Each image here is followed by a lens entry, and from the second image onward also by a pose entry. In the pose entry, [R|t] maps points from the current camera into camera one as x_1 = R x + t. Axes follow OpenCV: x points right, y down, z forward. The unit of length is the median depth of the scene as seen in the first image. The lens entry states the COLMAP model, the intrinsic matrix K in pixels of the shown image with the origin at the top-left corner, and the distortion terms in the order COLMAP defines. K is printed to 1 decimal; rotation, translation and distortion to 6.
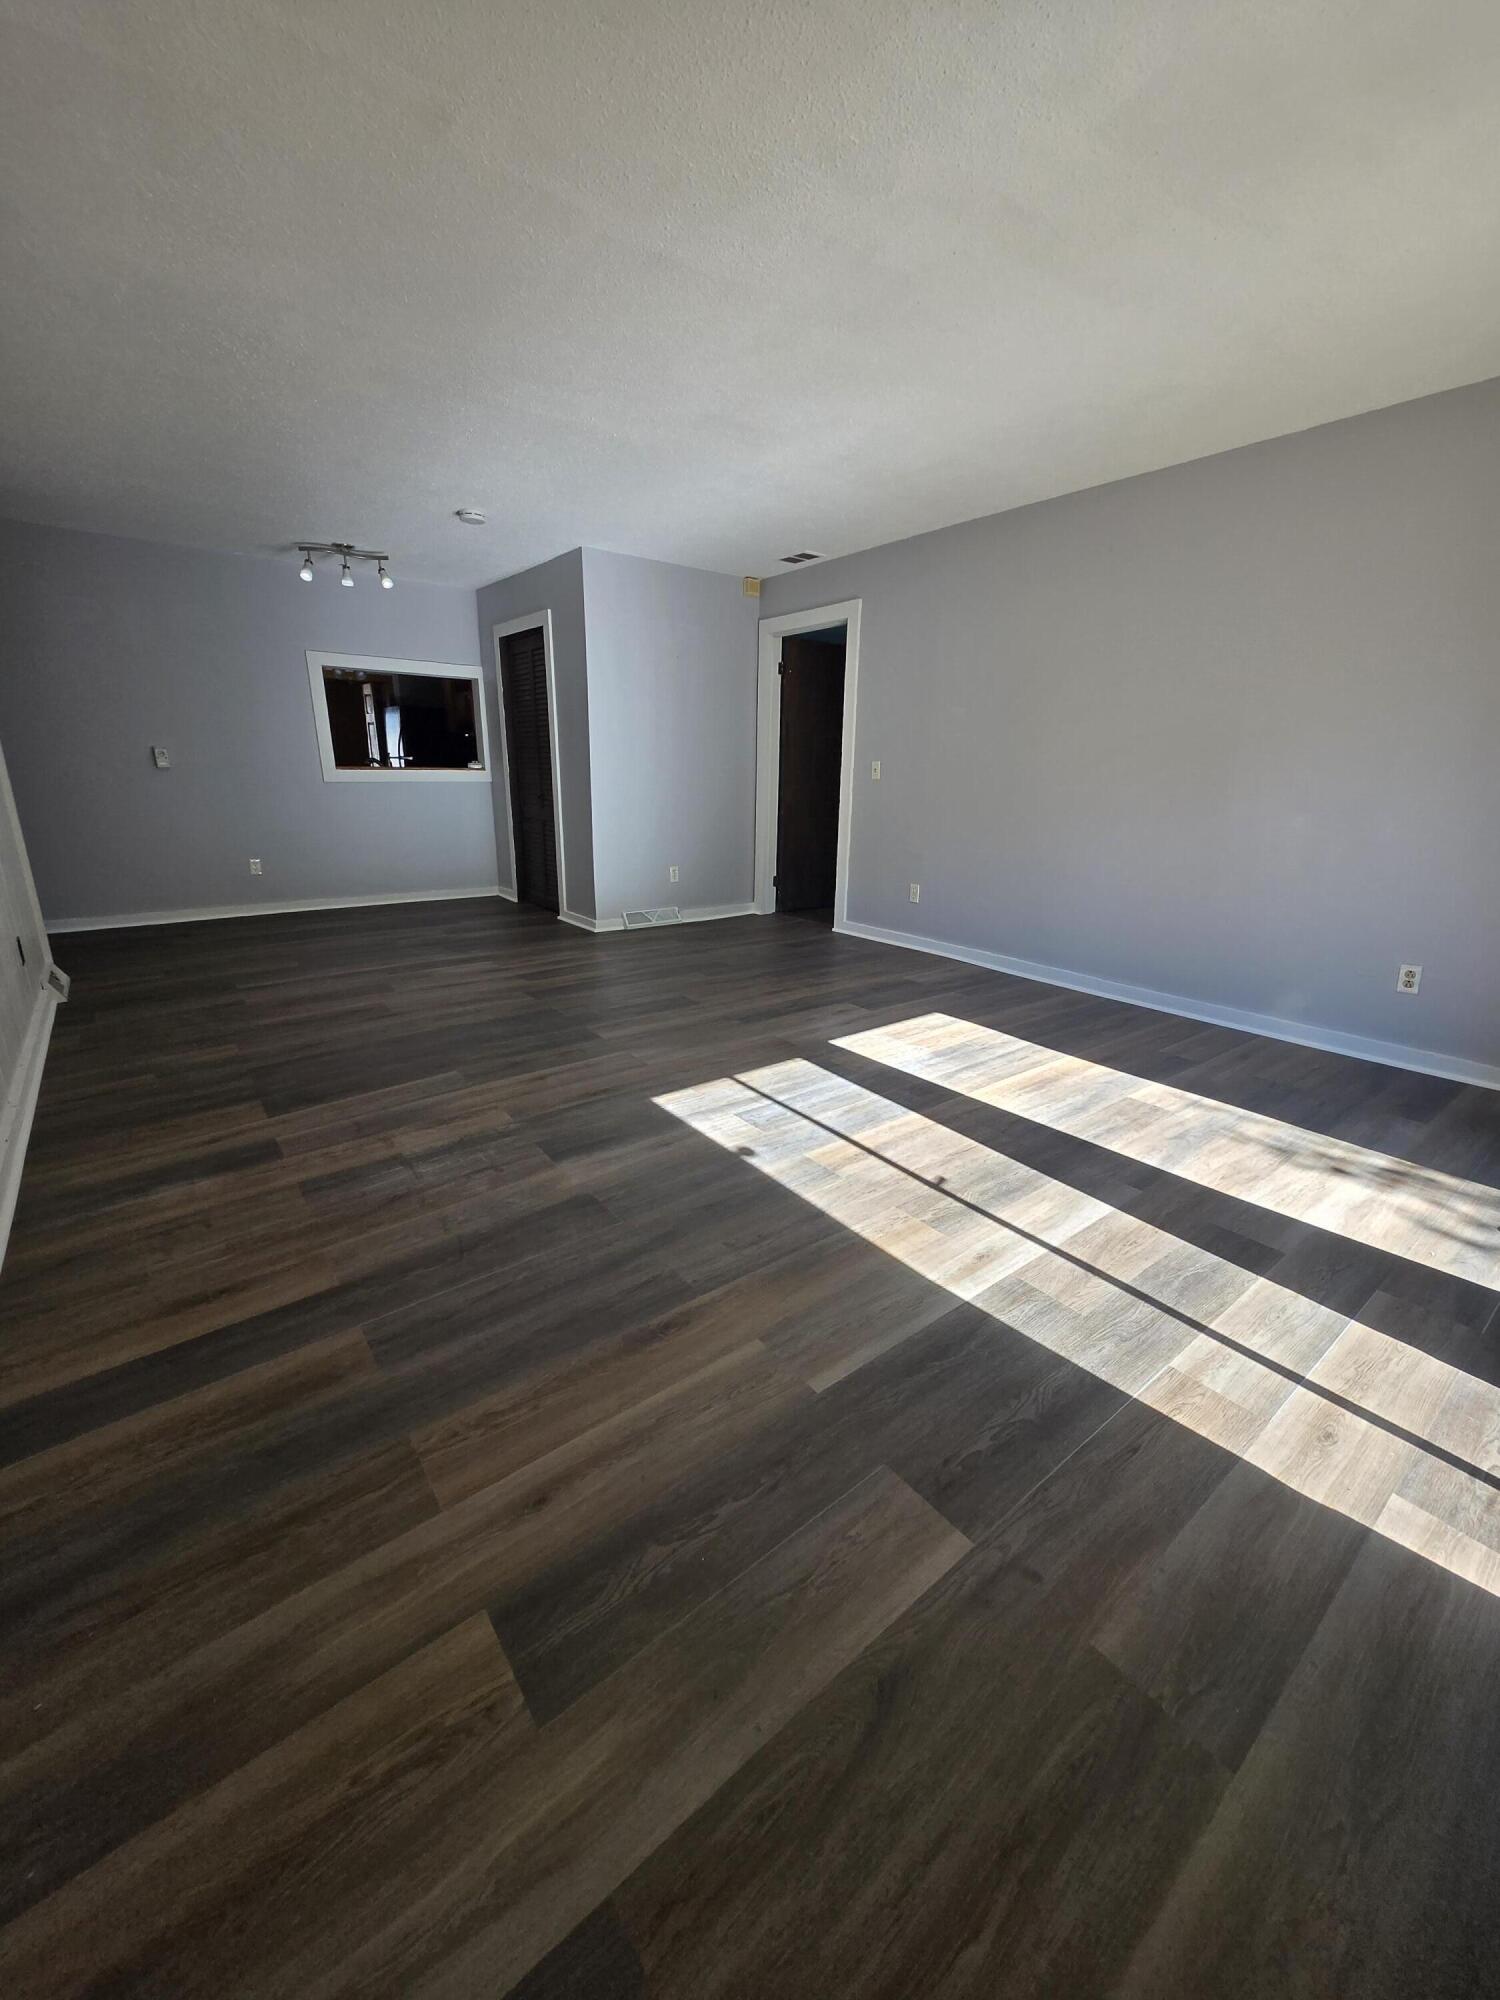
lens RADIAL K [[784.3, 0, 750.0], [0, 784.3, 1000.0], [0, 0, 1]] dist [0.001304, 0.000110]
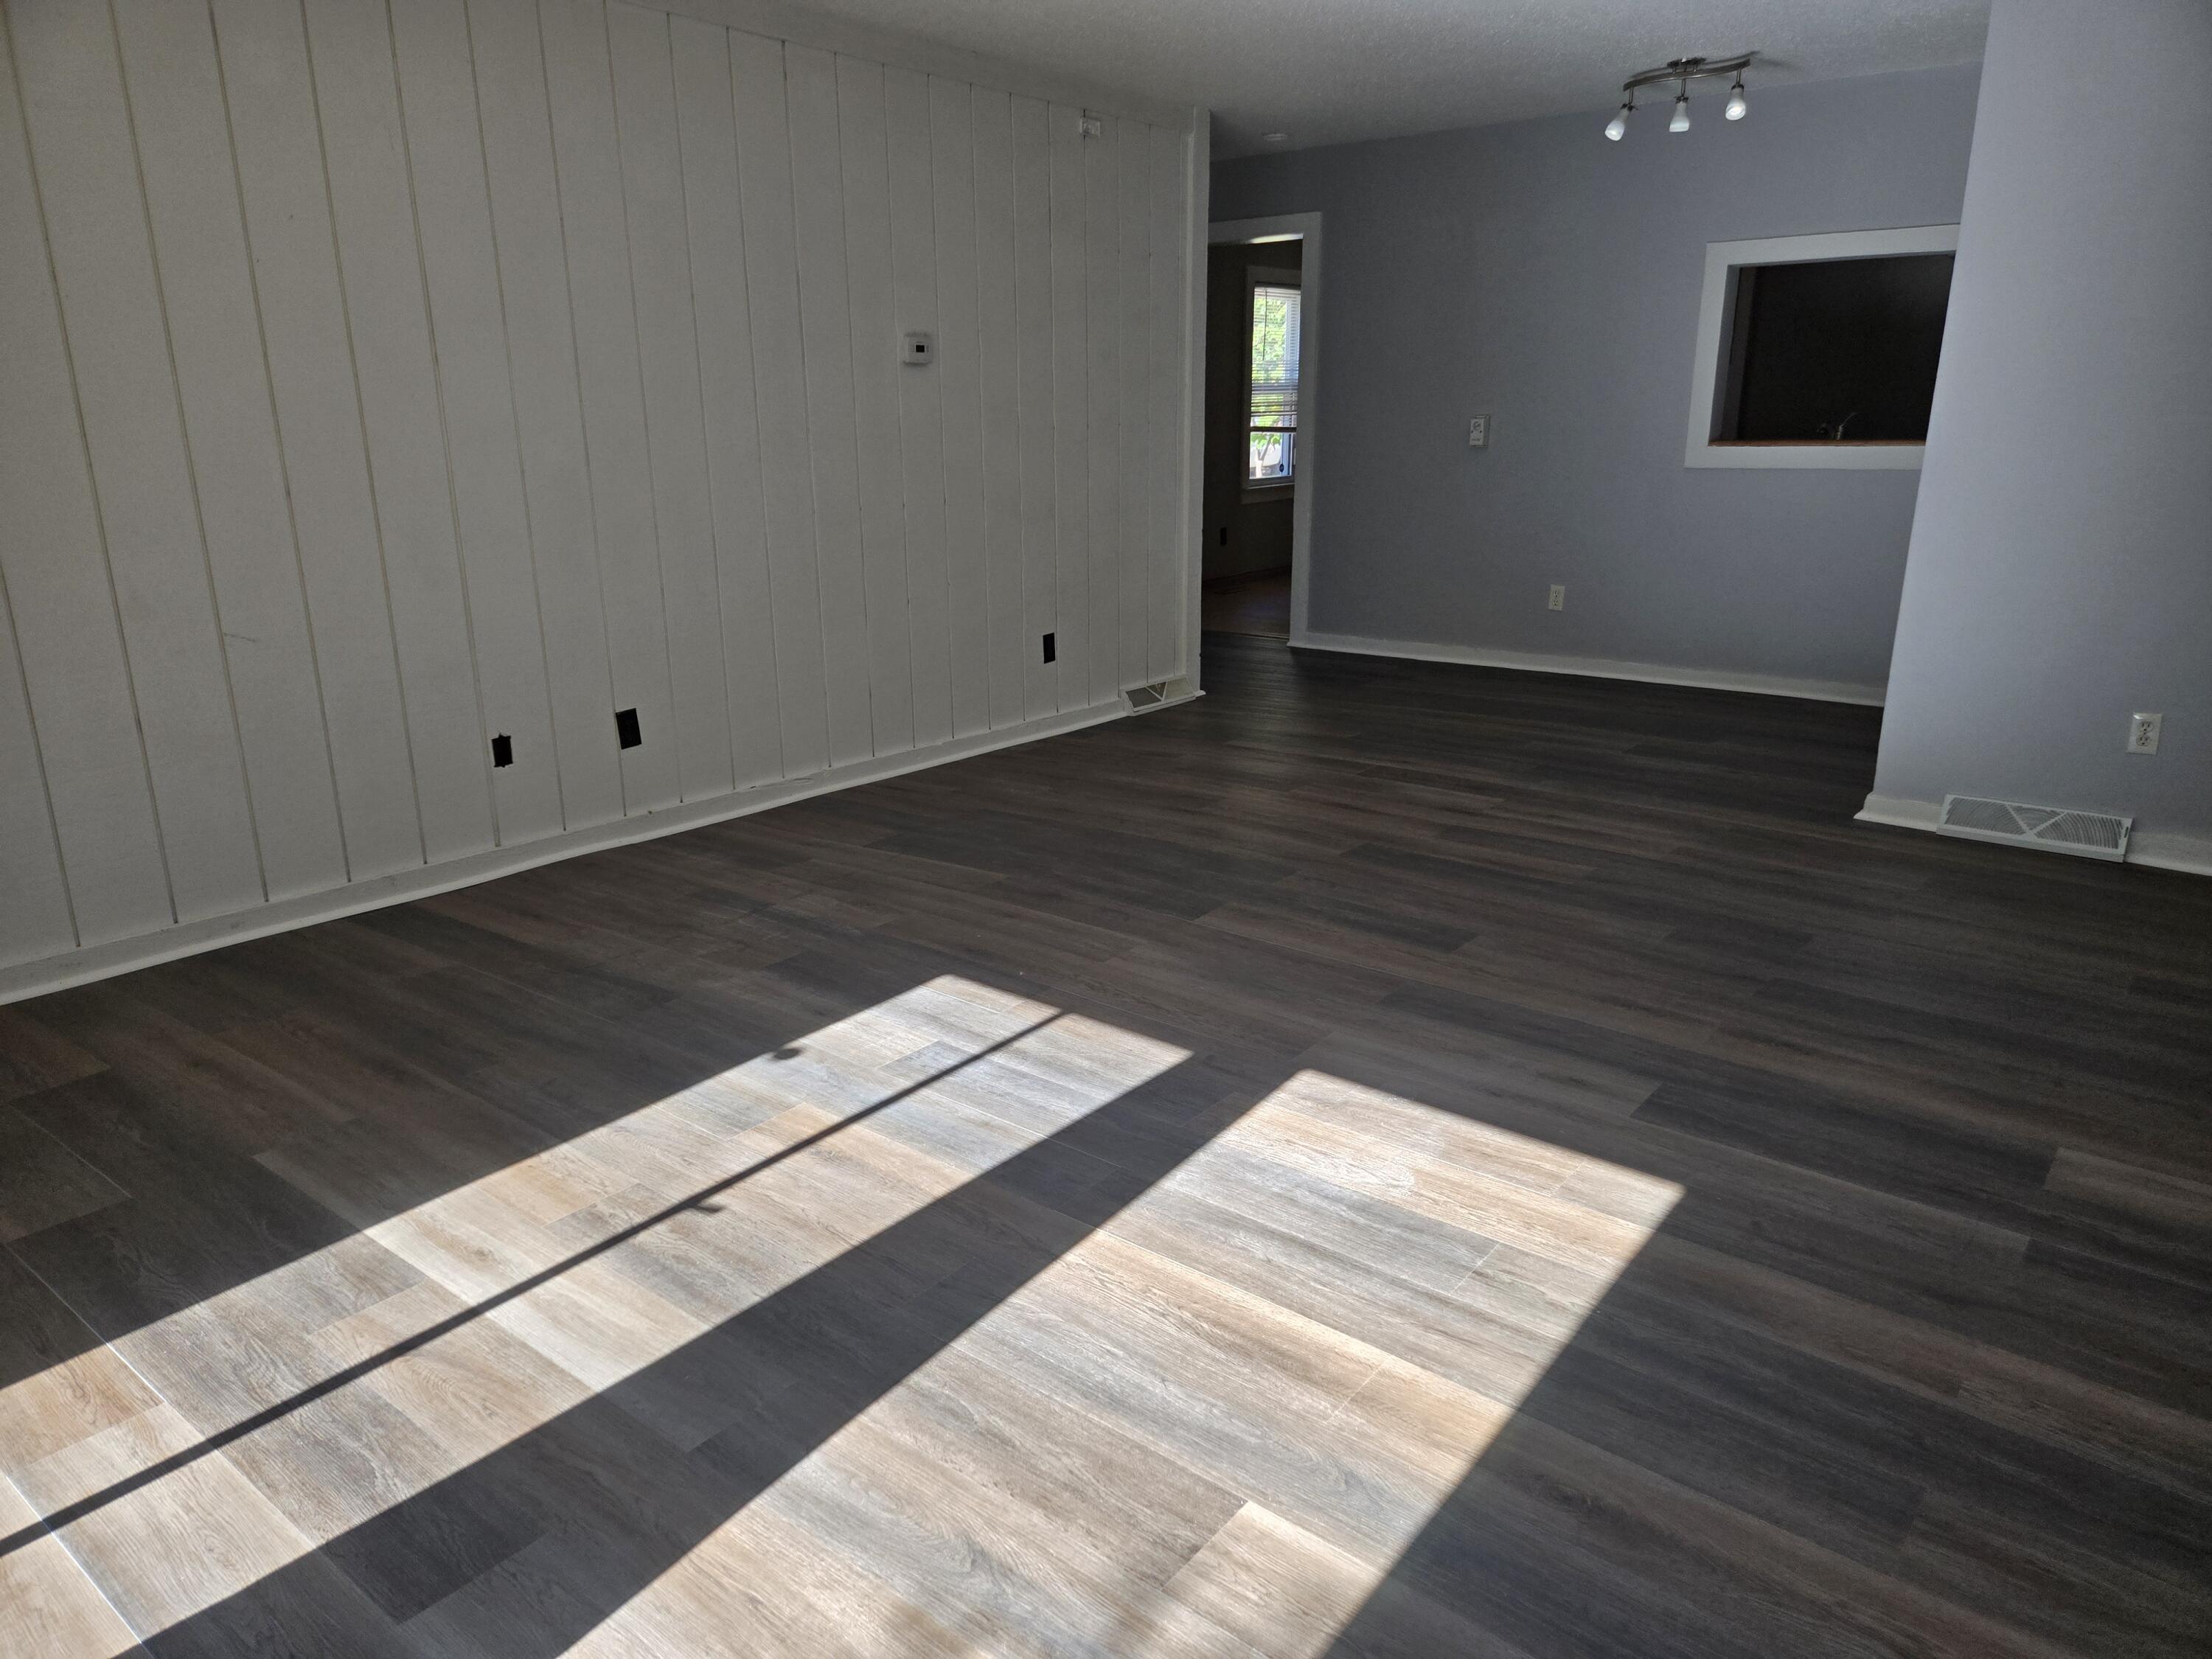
lens RADIAL K [[1462.4, 0, 1095.8], [0, 1462.4, 839.7], [0, 0, 1]] dist [0.083023, -0.069857]
pose [[0.230654, 0.260255, -0.937585, 1.018835], [-0.266668, 0.943582, 0.196317, -0.256544], [0.935781, 0.204743, 0.287043, 0.726661]]
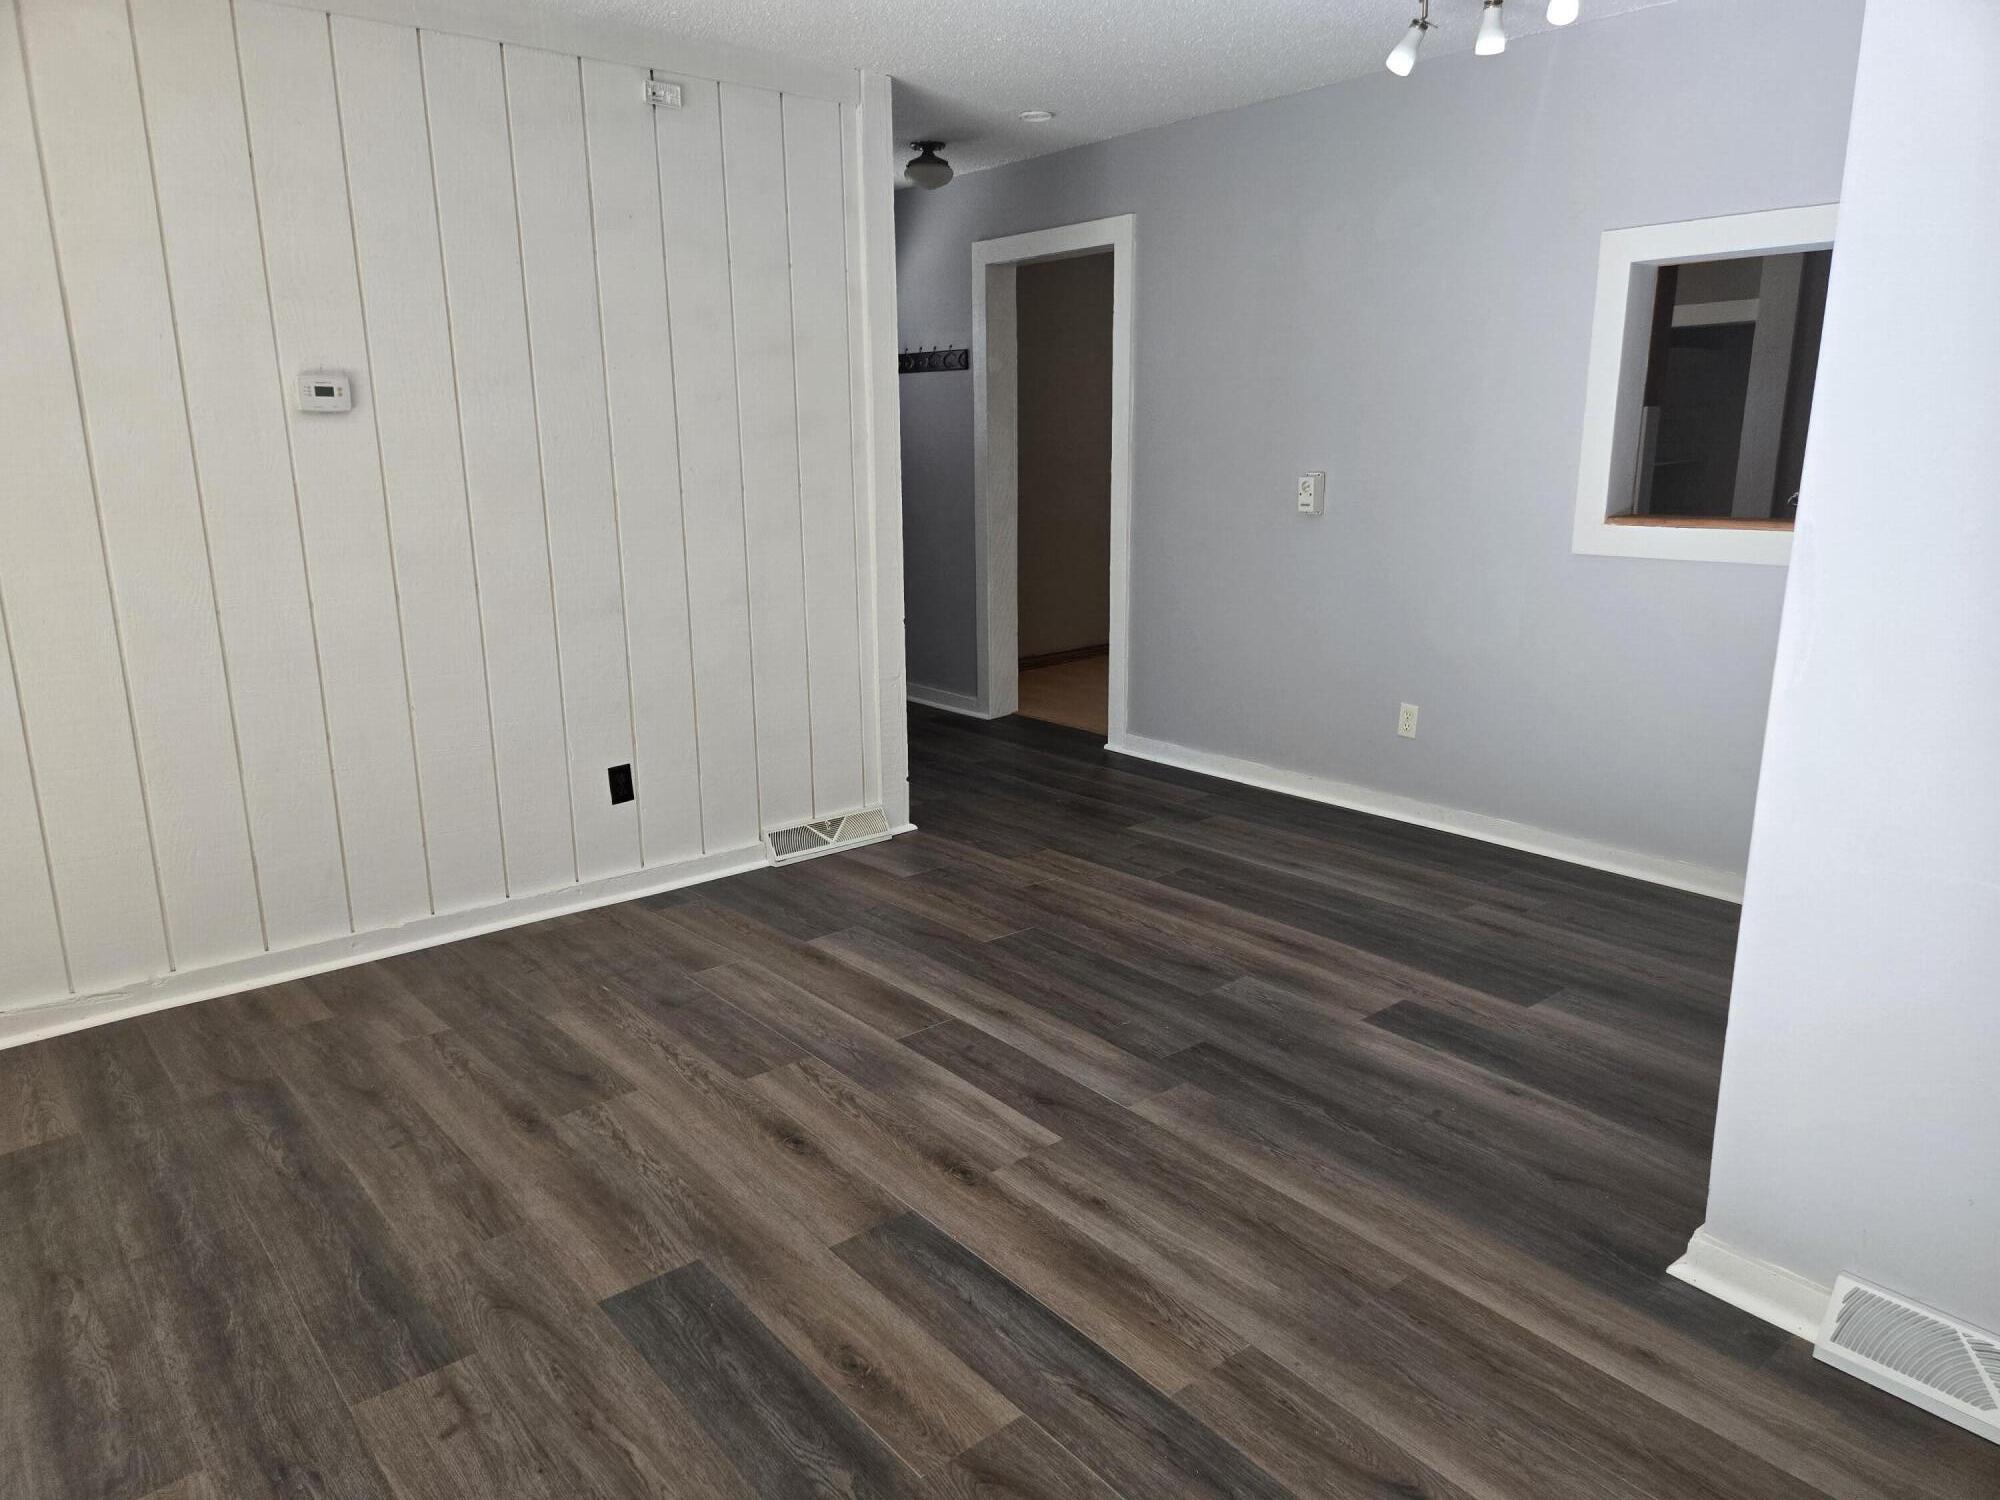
lens RADIAL K [[1322.3, 0, 990.8], [0, 1322.3, 759.2], [0, 0, 1]] dist [0.083023, -0.069857]
pose [[0.032960, 0.226217, -0.973519, 0.313512], [-0.275819, 0.938282, 0.208691, -0.528746], [0.960644, 0.261636, 0.093320, 1.487801]]
